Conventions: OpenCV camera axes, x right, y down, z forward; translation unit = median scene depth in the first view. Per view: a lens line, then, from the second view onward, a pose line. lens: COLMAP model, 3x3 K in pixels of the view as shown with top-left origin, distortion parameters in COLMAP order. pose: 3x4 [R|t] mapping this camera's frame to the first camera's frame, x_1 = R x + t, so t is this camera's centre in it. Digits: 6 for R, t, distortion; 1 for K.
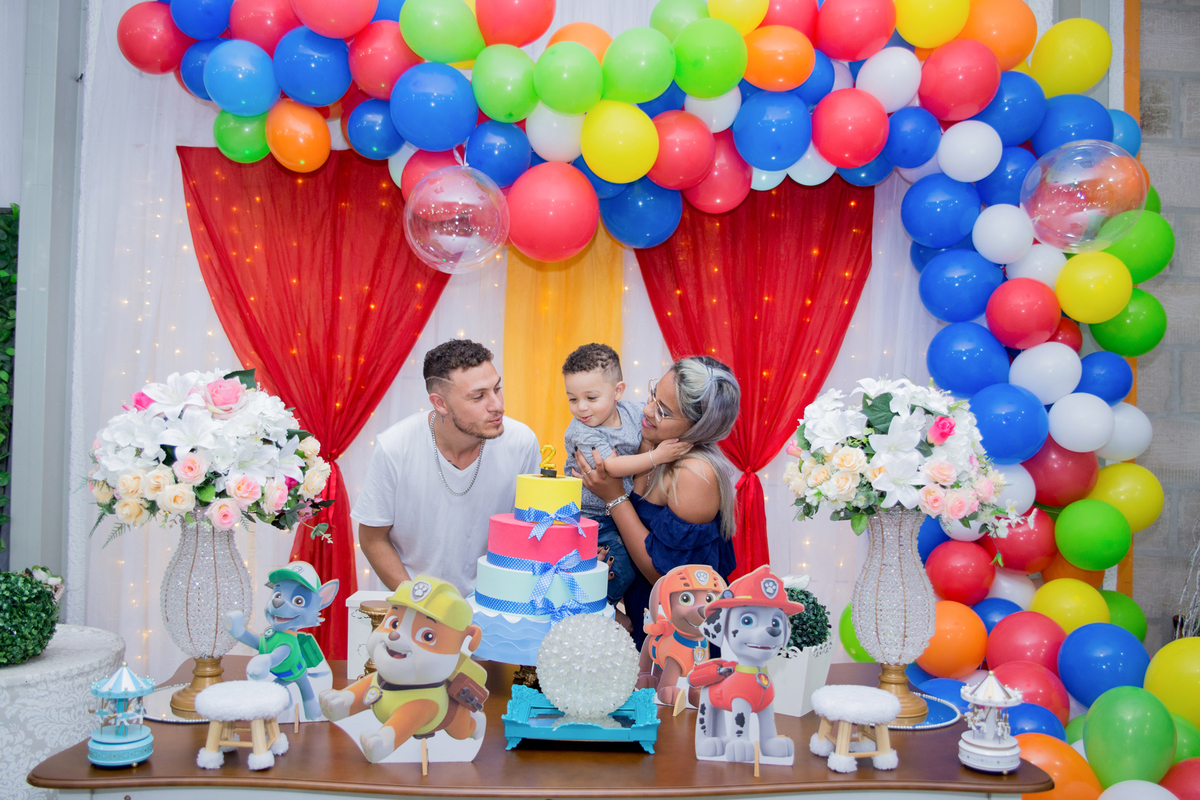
lens RADIAL K [[1020.8, 0, 587.2], [0, 1020.8, 406.0], [0, 0, 1]] dist [-0.098113, 0.090020]
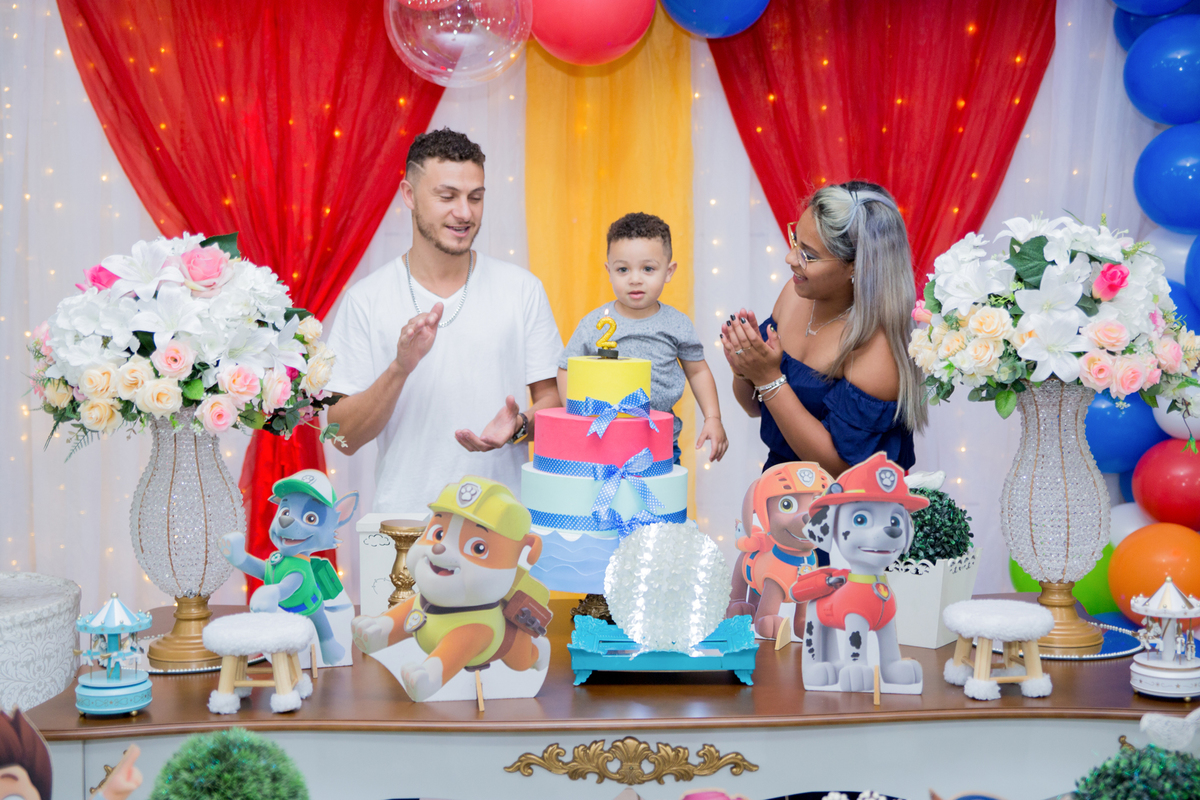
lens RADIAL K [[1641.3, 0, 594.3], [0, 1641.3, 401.9], [0, 0, 1]] dist [0.083003, 0.120347]
pose [[0.999200, -0.030977, -0.025286, -0.019211], [0.032965, 0.996053, 0.082413, -0.002121], [0.022633, -0.083181, 0.996277, -0.285032]]
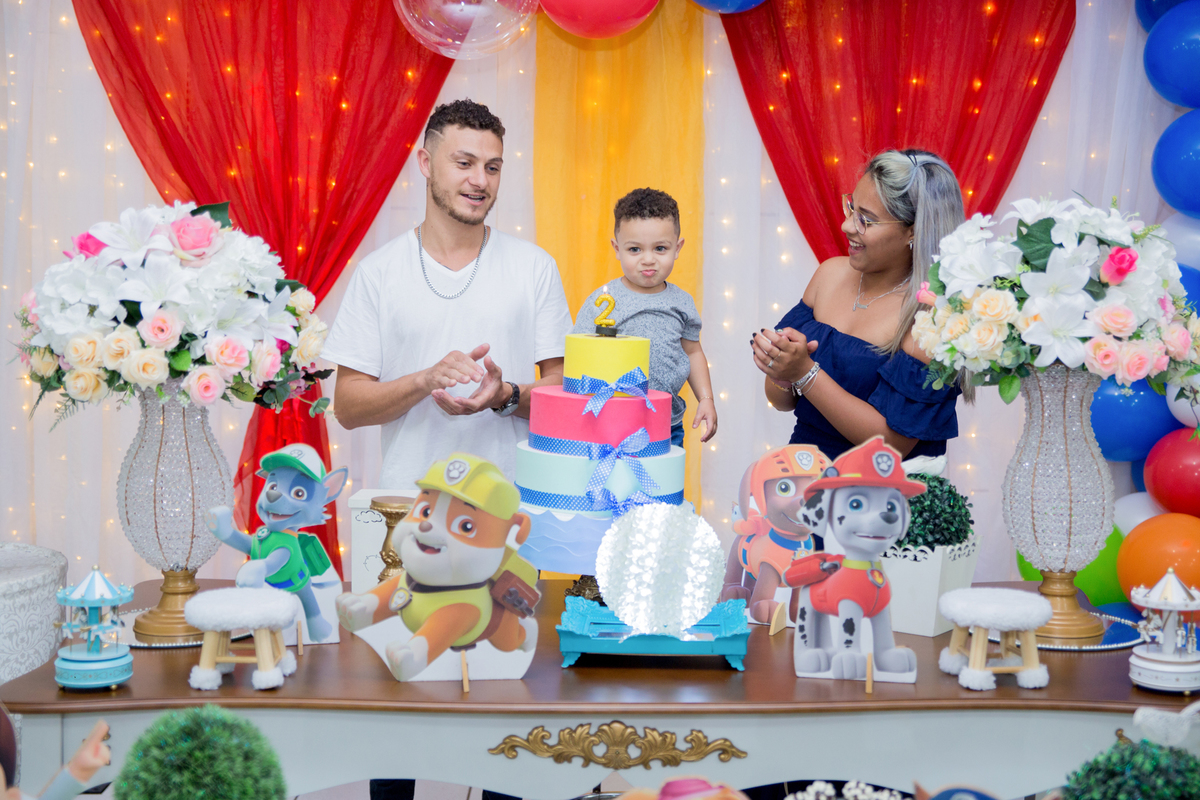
lens RADIAL K [[1641.3, 0, 594.3], [0, 1641.3, 401.9], [0, 0, 1]] dist [0.083003, 0.120347]
pose [[0.999206, -0.013924, -0.037330, -0.001329], [0.017380, 0.995428, 0.093918, 0.001952], [0.035852, -0.094493, 0.994880, -0.262896]]
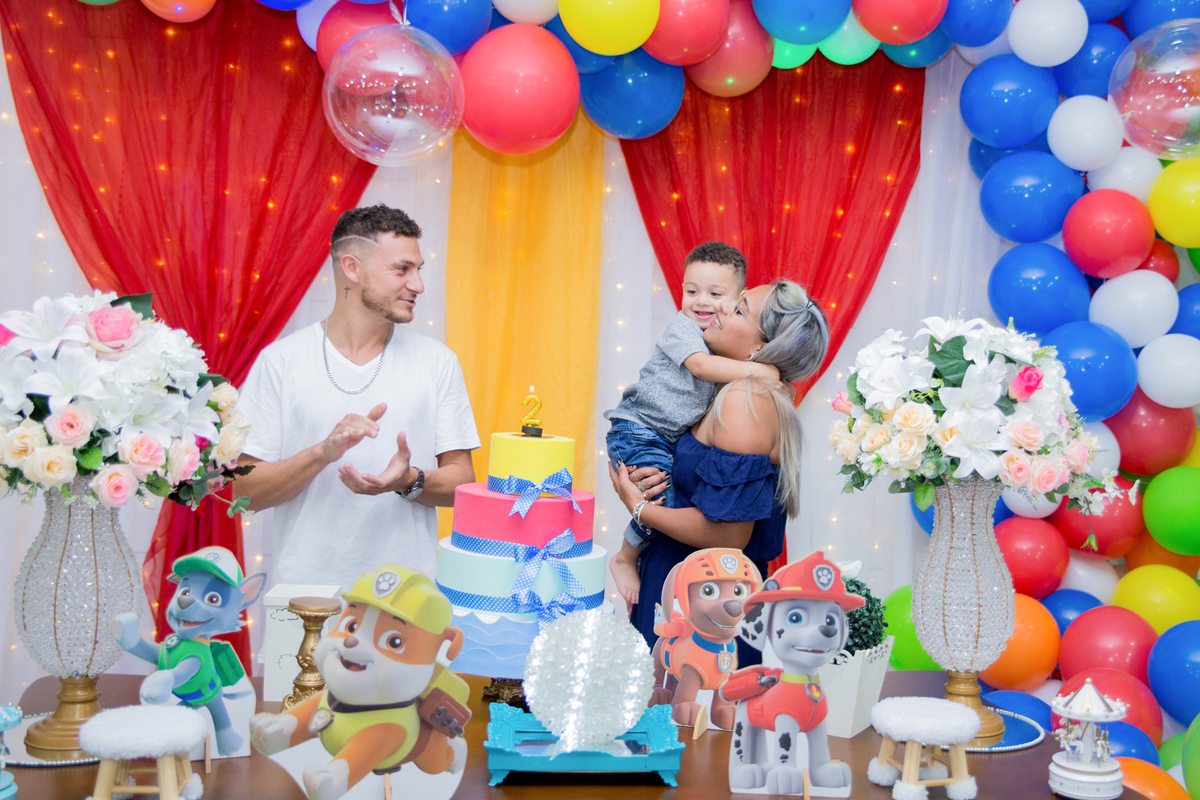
lens RADIAL K [[1352.7, 0, 675.0], [0, 1352.7, 347.3], [0, 0, 1]] dist [-0.045169, 0.104746]
pose [[0.993248, 0.012492, 0.115336, -0.053869], [-0.013450, 0.999881, 0.007530, -0.008817], [-0.115228, -0.009031, 0.993298, -0.045729]]
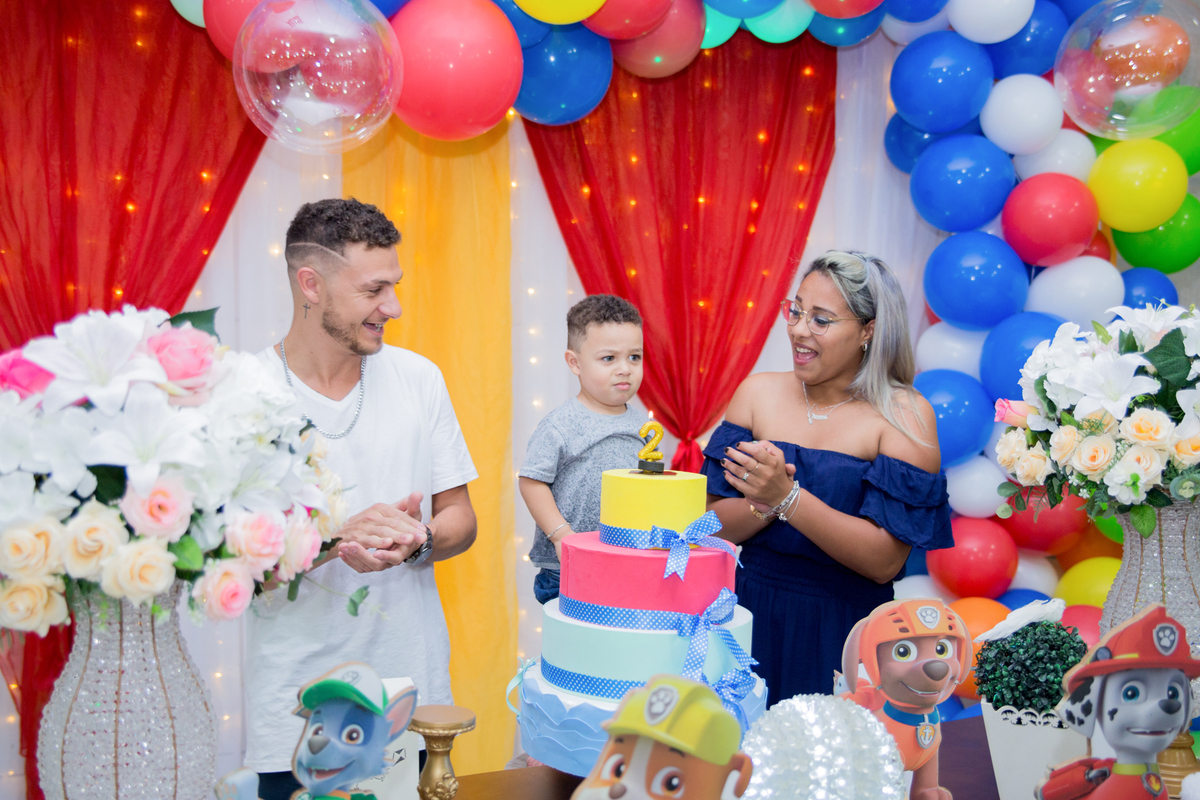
lens RADIAL K [[1266.5, 0, 594.6], [0, 1266.5, 406.1], [0, 0, 1]] dist [-0.030351, 0.111945]
pose [[0.955312, -0.039363, 0.292967, -0.325278], [0.025482, 0.998371, 0.051048, -0.013449], [-0.294499, -0.041301, 0.954759, 0.295499]]
